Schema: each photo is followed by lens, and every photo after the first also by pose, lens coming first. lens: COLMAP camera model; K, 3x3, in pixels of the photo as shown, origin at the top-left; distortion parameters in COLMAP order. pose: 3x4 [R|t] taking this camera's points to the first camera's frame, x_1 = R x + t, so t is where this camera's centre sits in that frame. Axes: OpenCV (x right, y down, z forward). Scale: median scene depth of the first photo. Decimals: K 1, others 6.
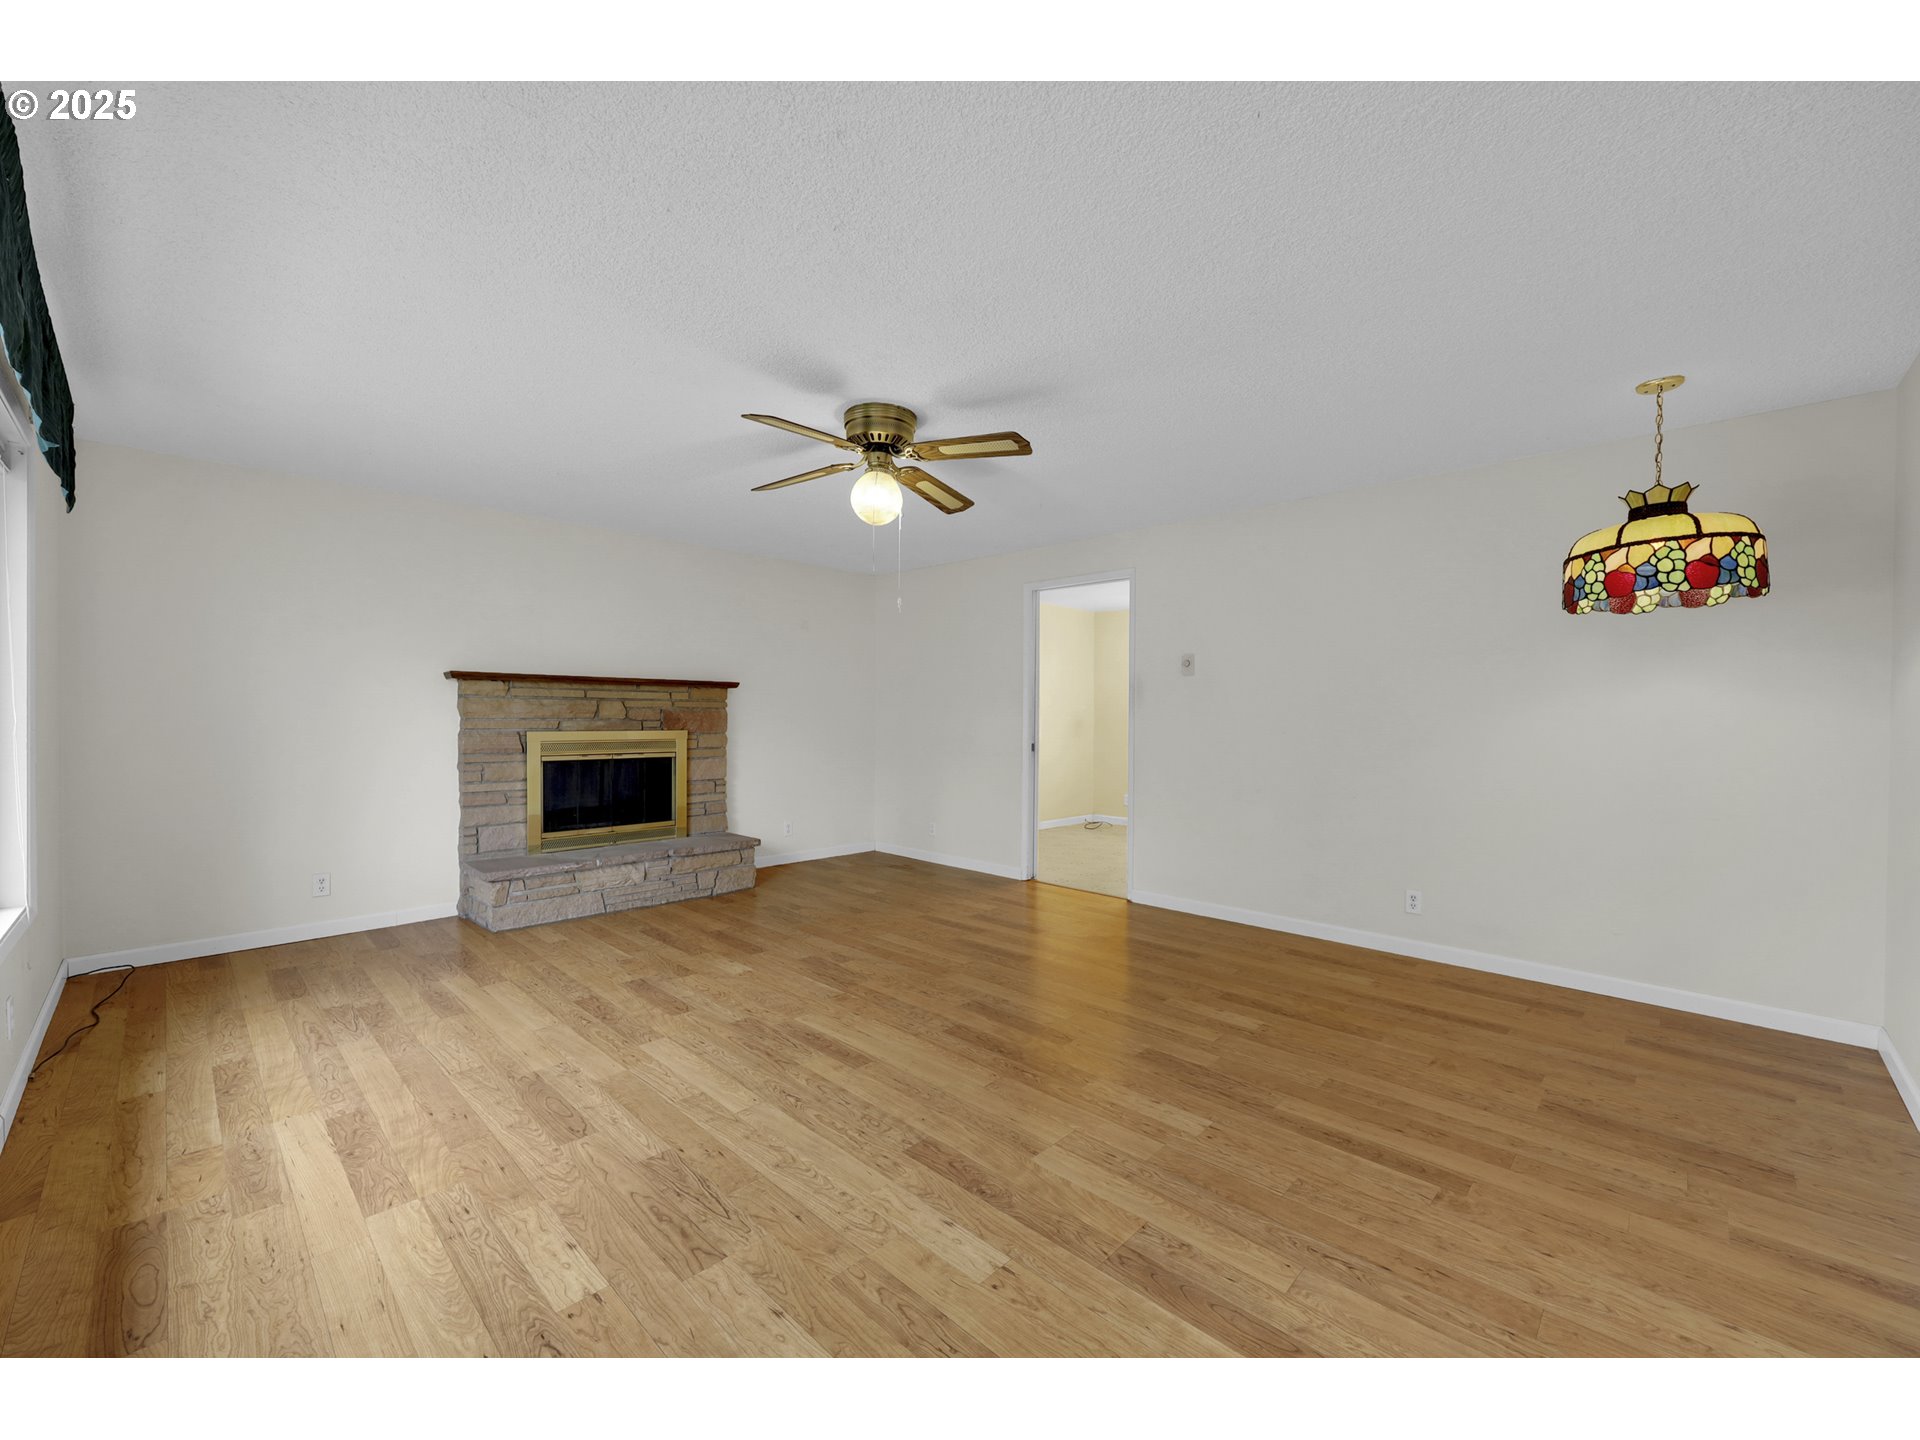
lens RADIAL K [[774.2, 0, 965.5], [0, 774.2, 720.2], [0, 0, 1]] dist [-0.002190, -0.000171]
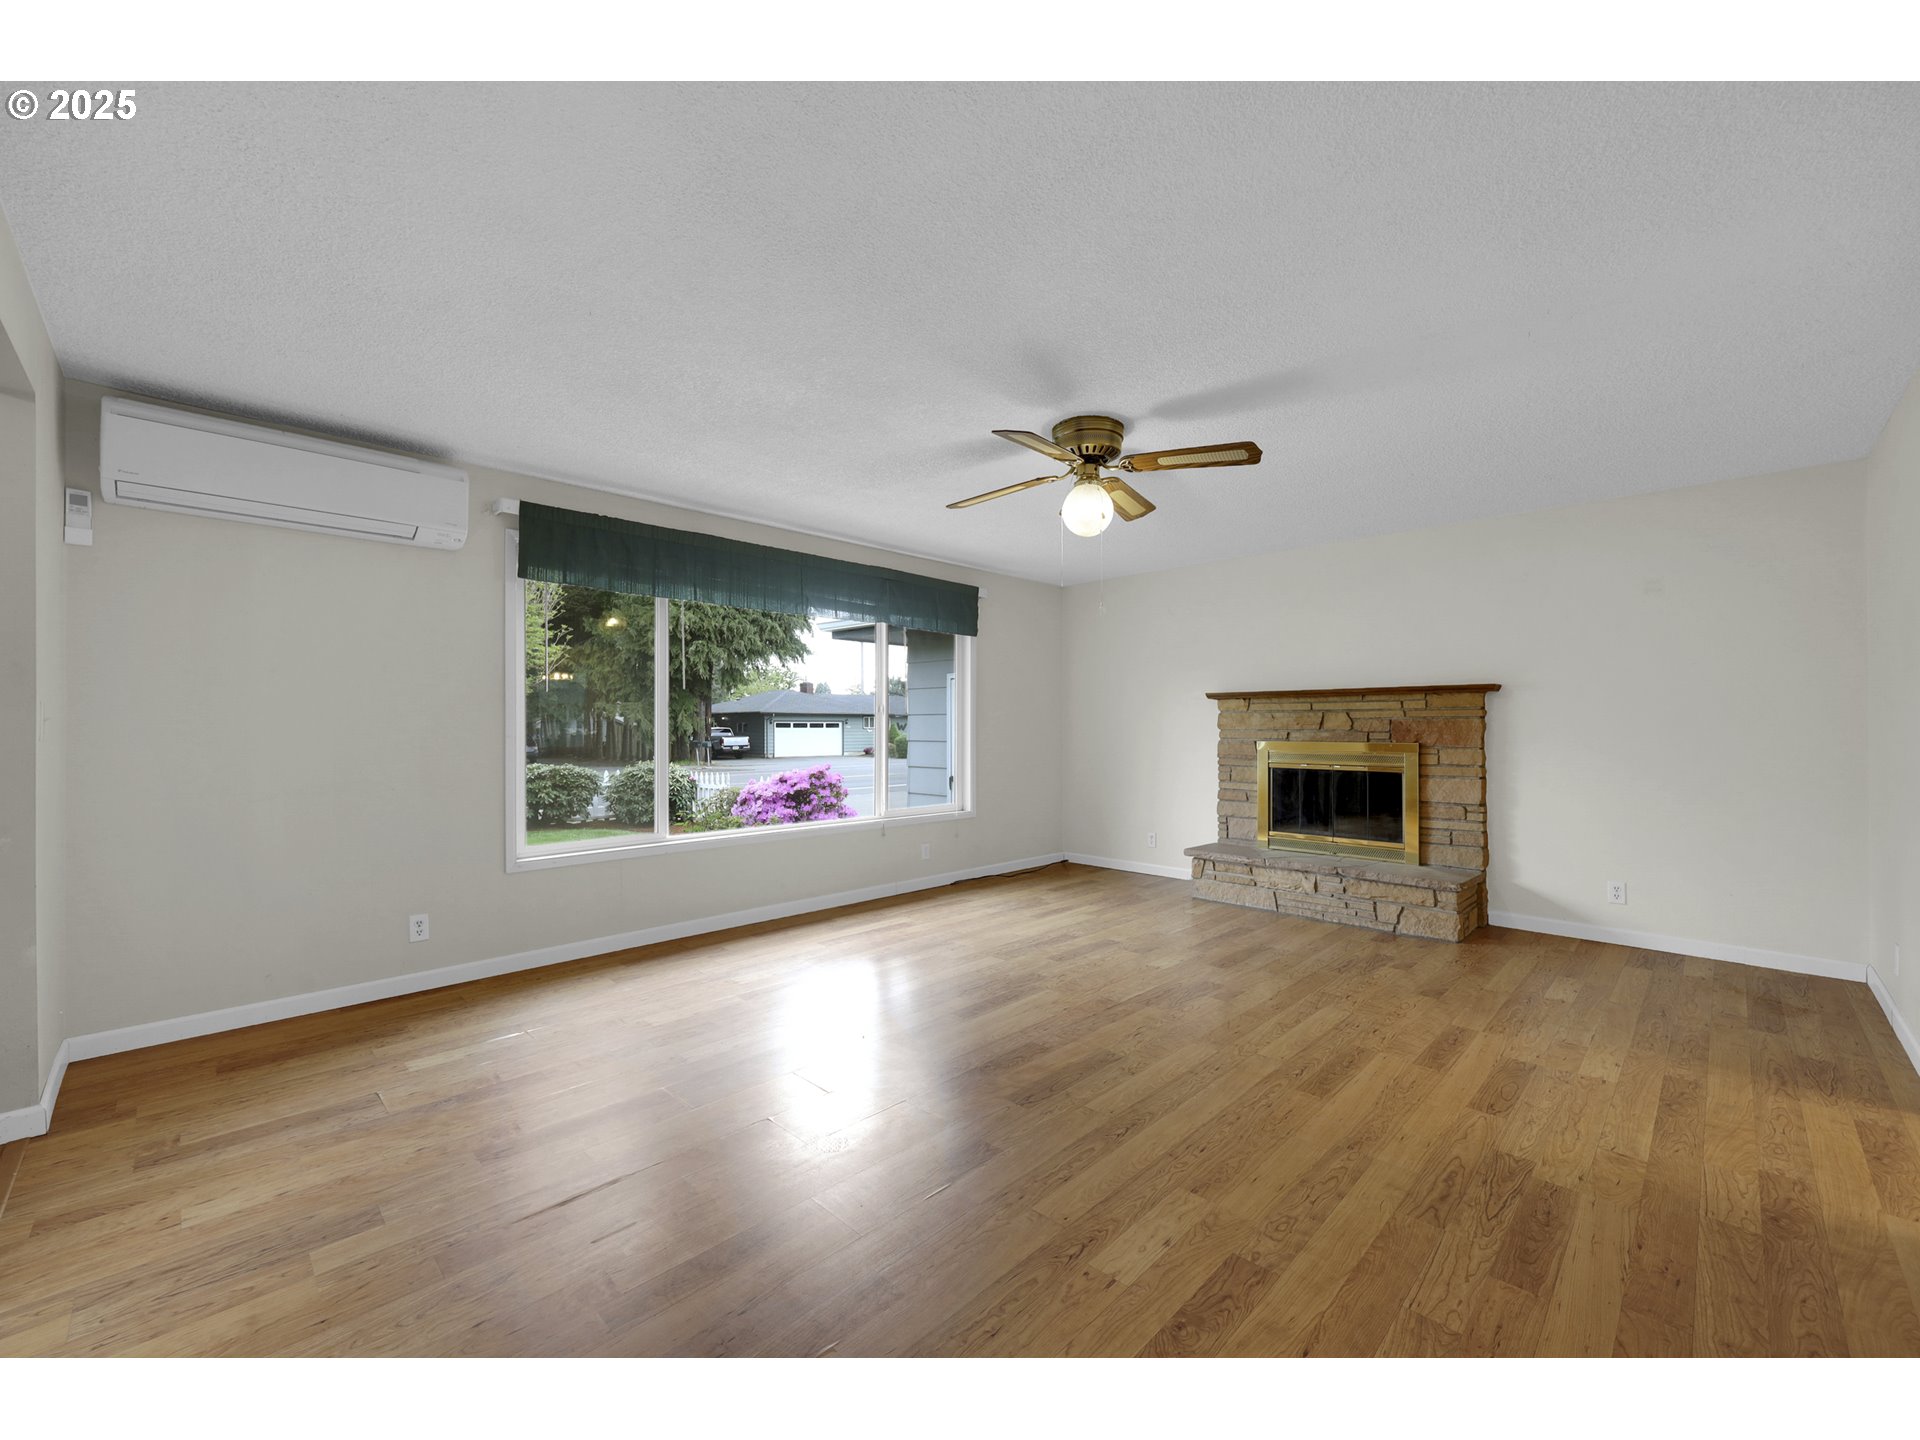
lens RADIAL K [[774.2, 0, 965.5], [0, 774.2, 720.2], [0, 0, 1]] dist [-0.002190, -0.000171]
pose [[-0.012694, -0.012698, -0.999839, 0.612278], [-0.005120, 0.999907, -0.012634, 0.000506], [0.999906, 0.004958, -0.012758, 0.582978]]
